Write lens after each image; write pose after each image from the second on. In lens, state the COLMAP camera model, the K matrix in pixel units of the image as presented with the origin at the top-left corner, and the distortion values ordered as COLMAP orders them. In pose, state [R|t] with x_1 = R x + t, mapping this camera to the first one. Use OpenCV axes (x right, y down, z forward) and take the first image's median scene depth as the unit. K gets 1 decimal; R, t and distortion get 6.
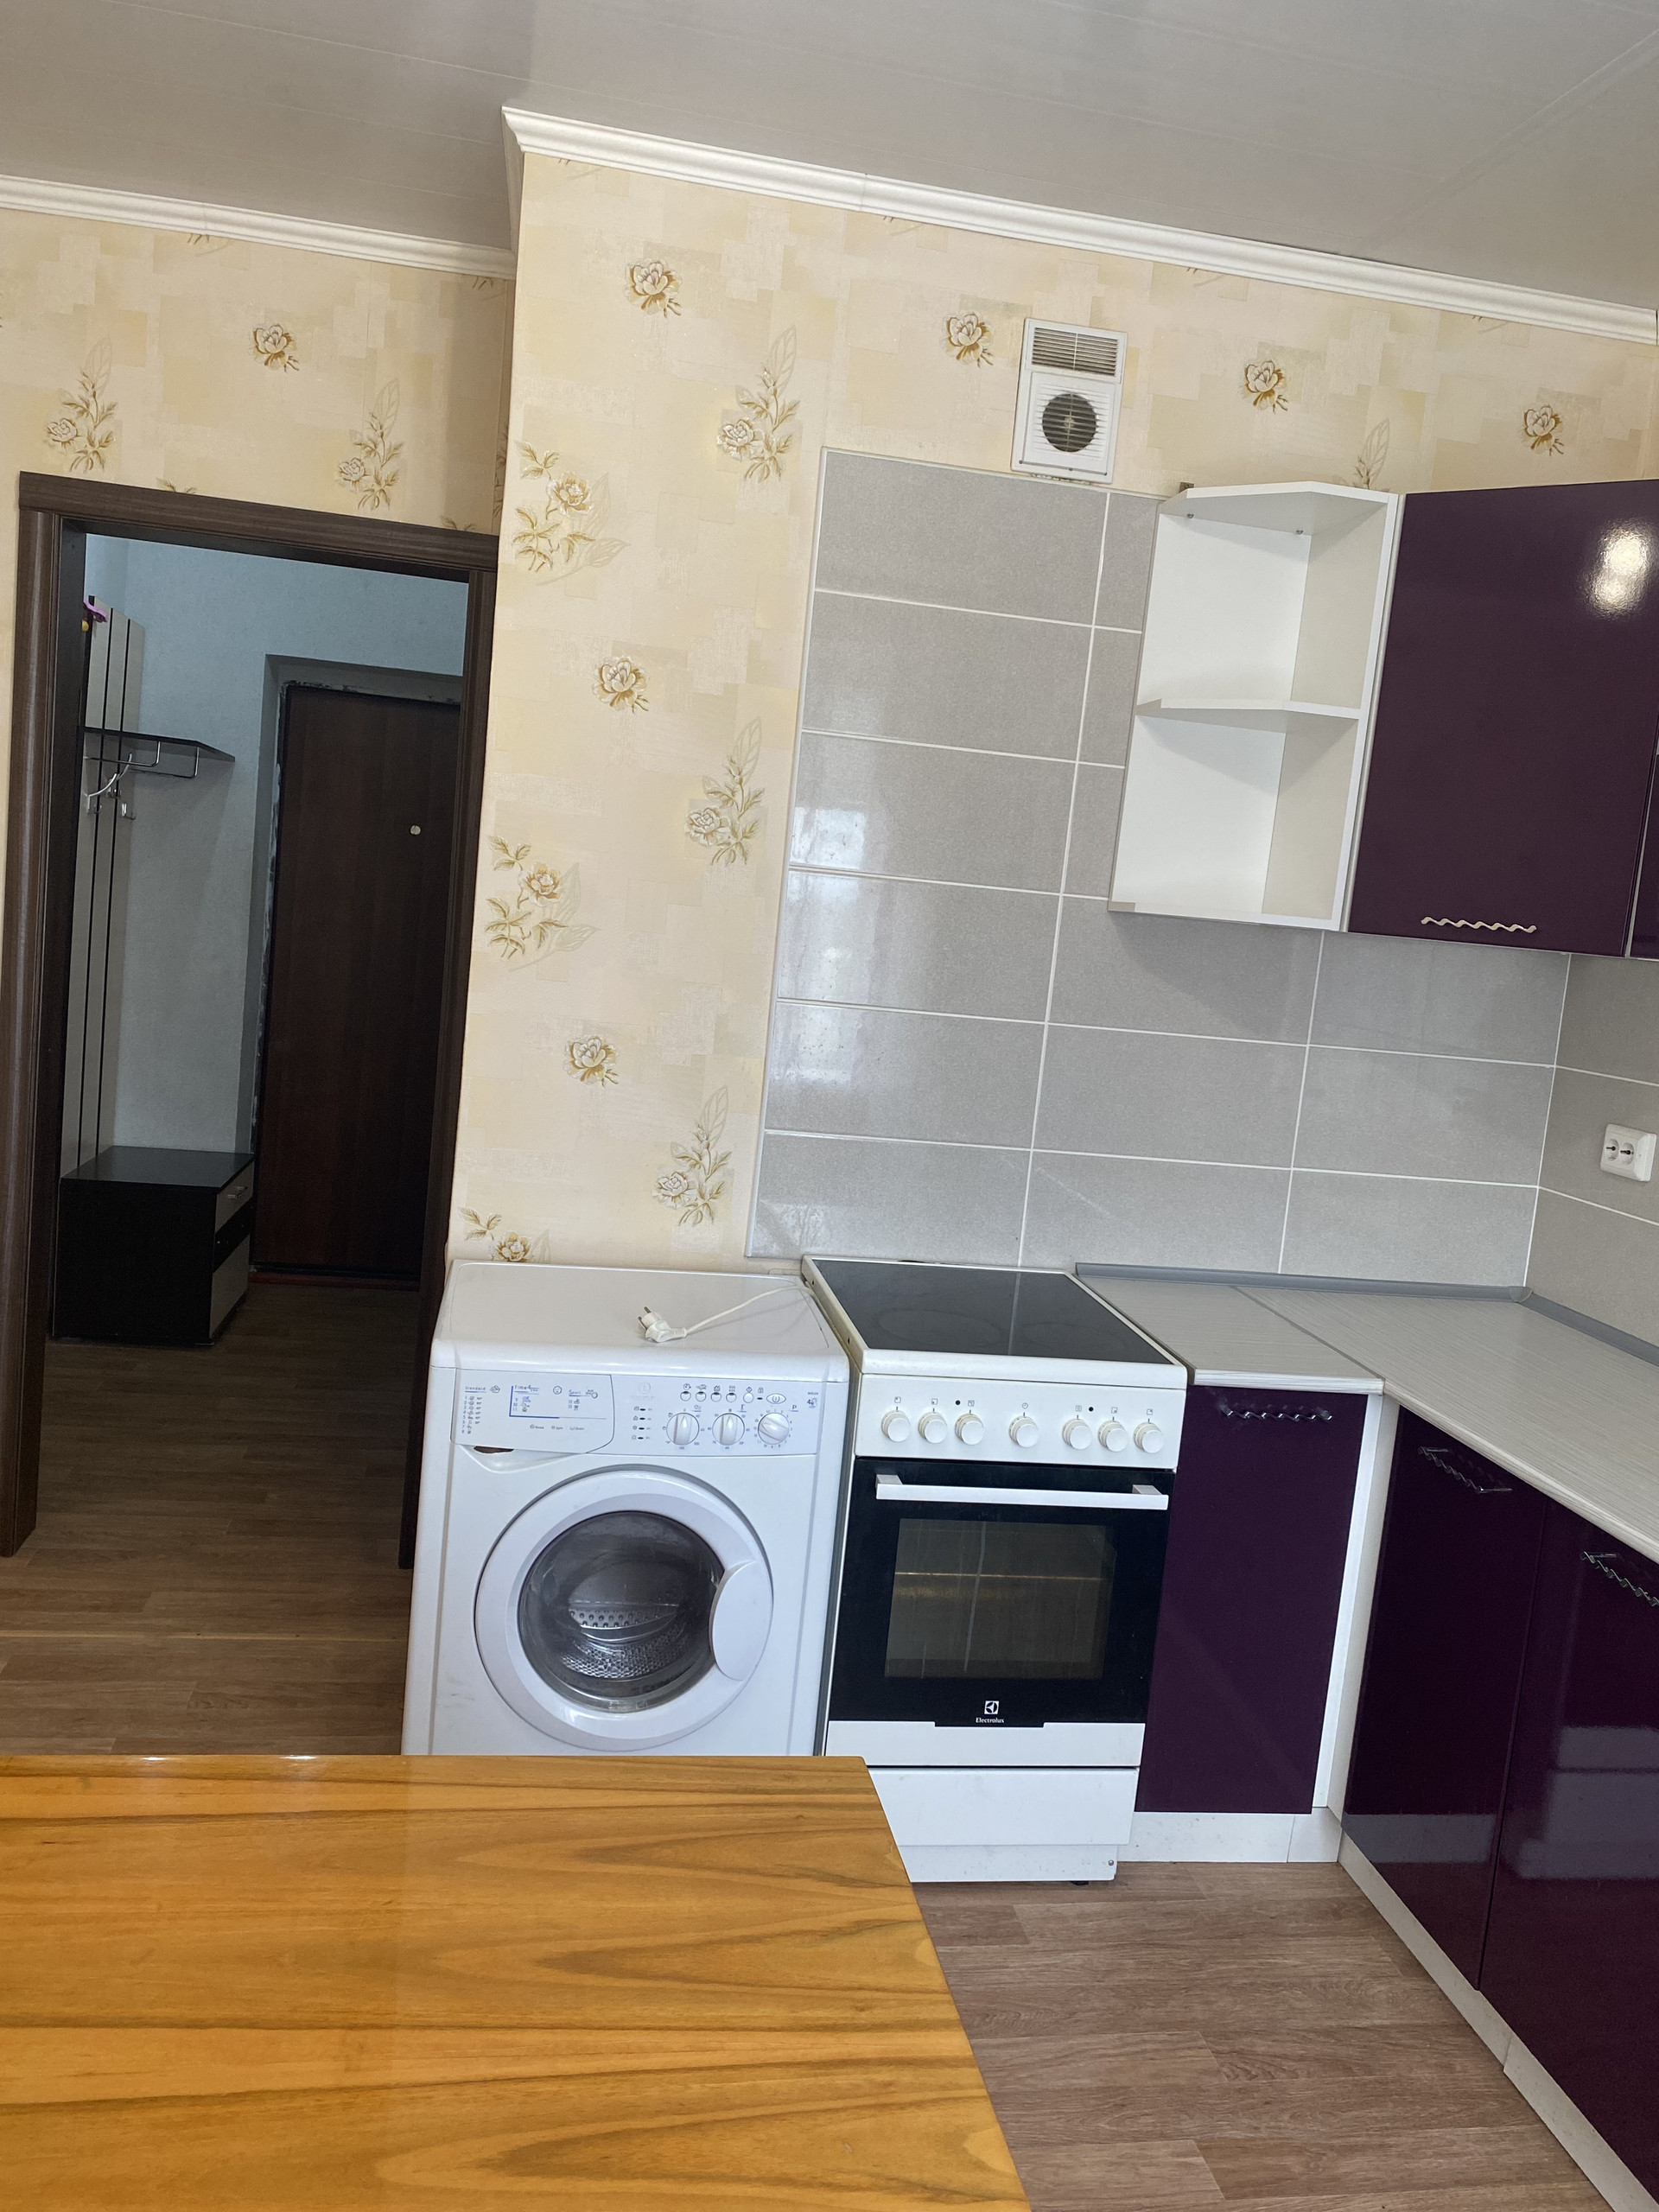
lens RADIAL K [[1682.8, 0, 823.9], [0, 1682.8, 1101.4], [0, 0, 1]] dist [0.052783, -0.074352]
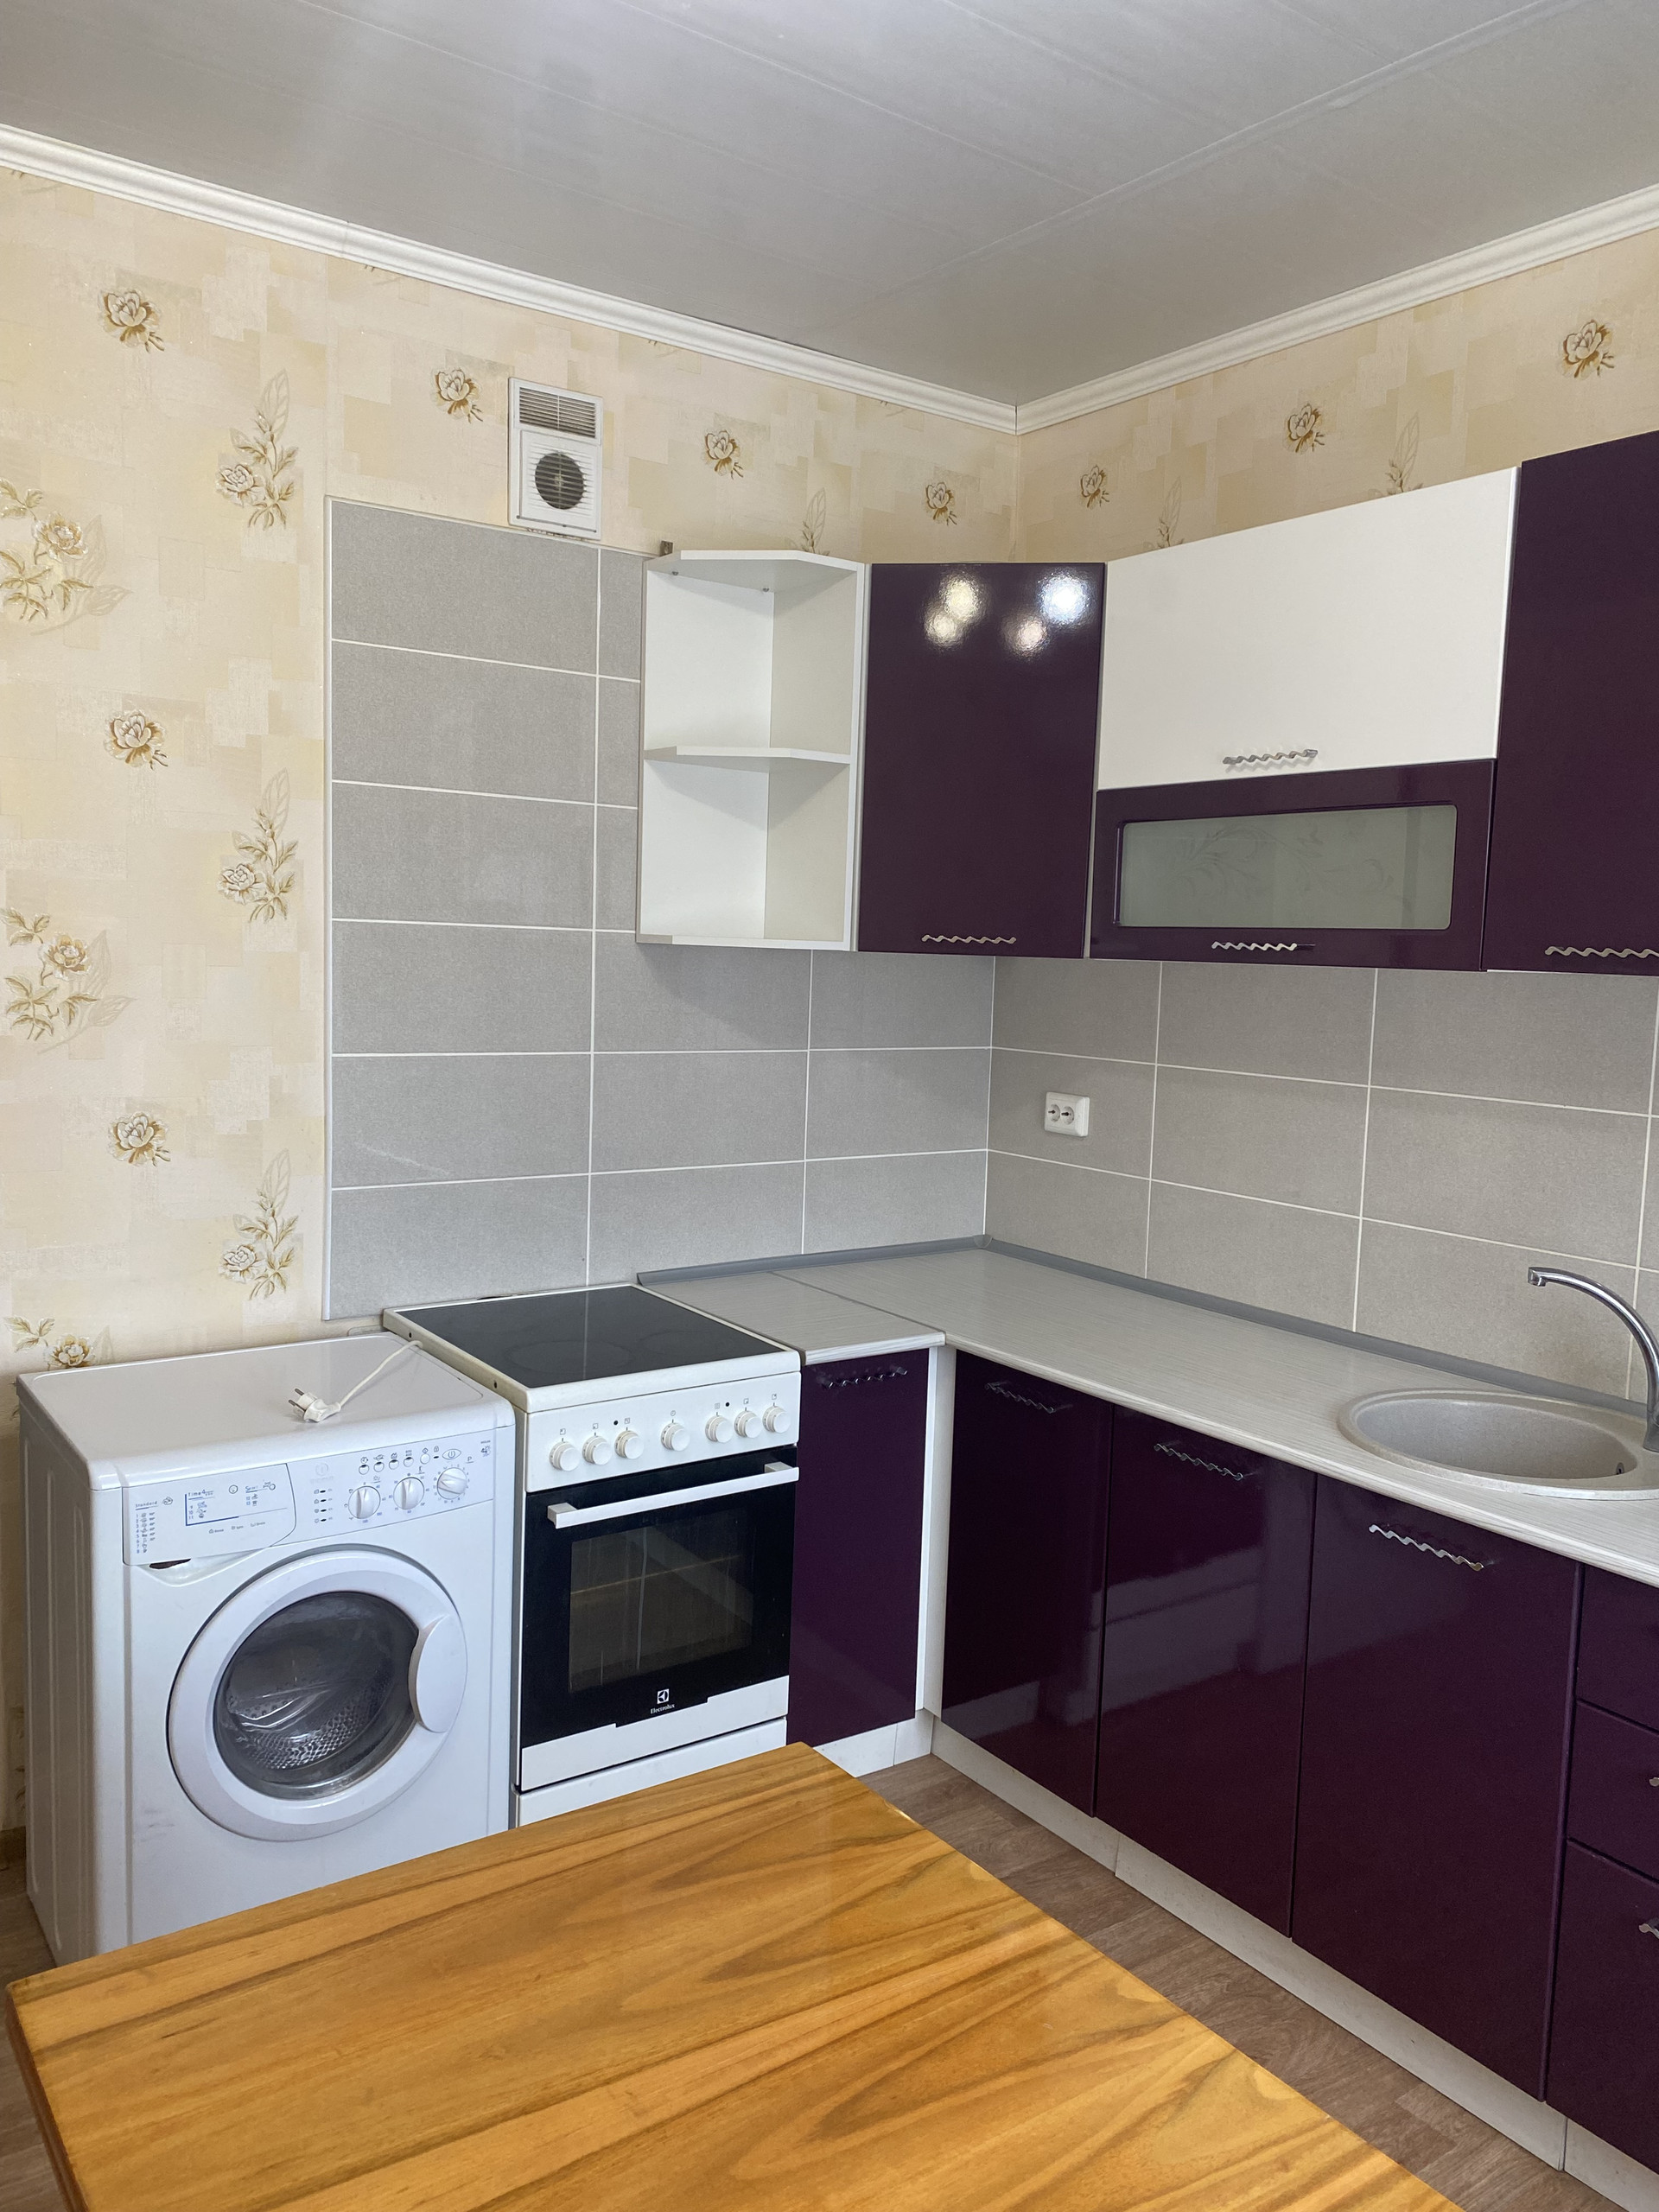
lens RADIAL K [[1689.2, 0, 831.5], [0, 1689.2, 1125.4], [0, 0, 1]] dist [0.026468, -0.010020]
pose [[0.901752, -0.113655, 0.417045, -0.195127], [0.104052, 0.993518, 0.045772, -0.037555], [-0.419544, 0.002120, 0.907733, -0.021220]]
